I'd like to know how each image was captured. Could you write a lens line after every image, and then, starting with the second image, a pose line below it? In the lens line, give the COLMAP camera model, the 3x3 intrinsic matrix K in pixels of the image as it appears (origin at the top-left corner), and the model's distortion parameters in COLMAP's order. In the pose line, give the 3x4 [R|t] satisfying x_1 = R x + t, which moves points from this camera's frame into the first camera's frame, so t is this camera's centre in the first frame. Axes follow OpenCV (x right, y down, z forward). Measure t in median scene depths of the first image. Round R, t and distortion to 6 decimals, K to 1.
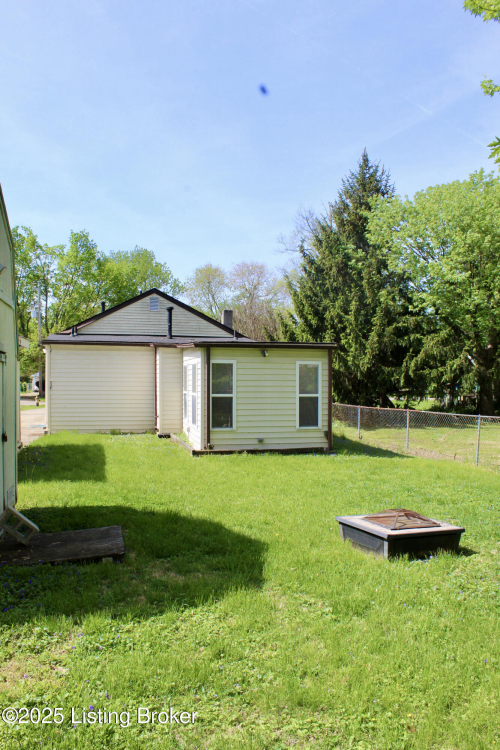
lens RADIAL K [[642.0, 0, 249.2], [0, 642.0, 373.8], [0, 0, 1]] dist [-0.085624, 0.010009]
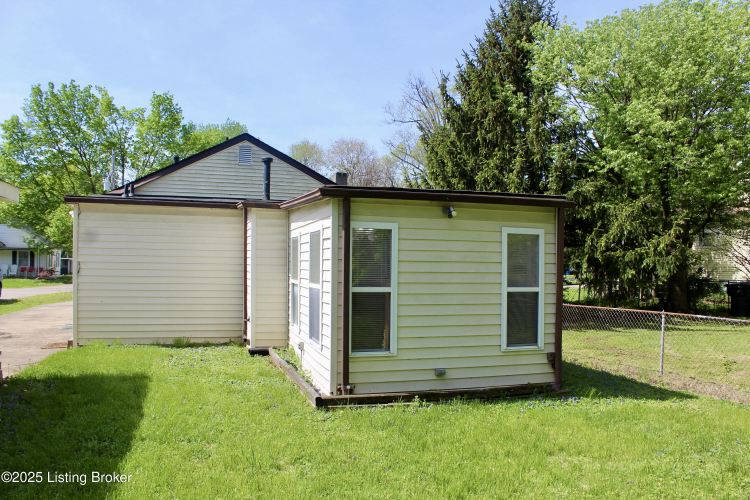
lens RADIAL K [[642.0, 0, 376.3], [0, 642.0, 252.6], [0, 0, 1]] dist [-0.085624, 0.010009]
pose [[0.998512, 0.009105, 0.053762, -0.047553], [-0.008598, 0.999917, -0.009642, 0.005904], [-0.053845, 0.009166, 0.998507, 0.337271]]
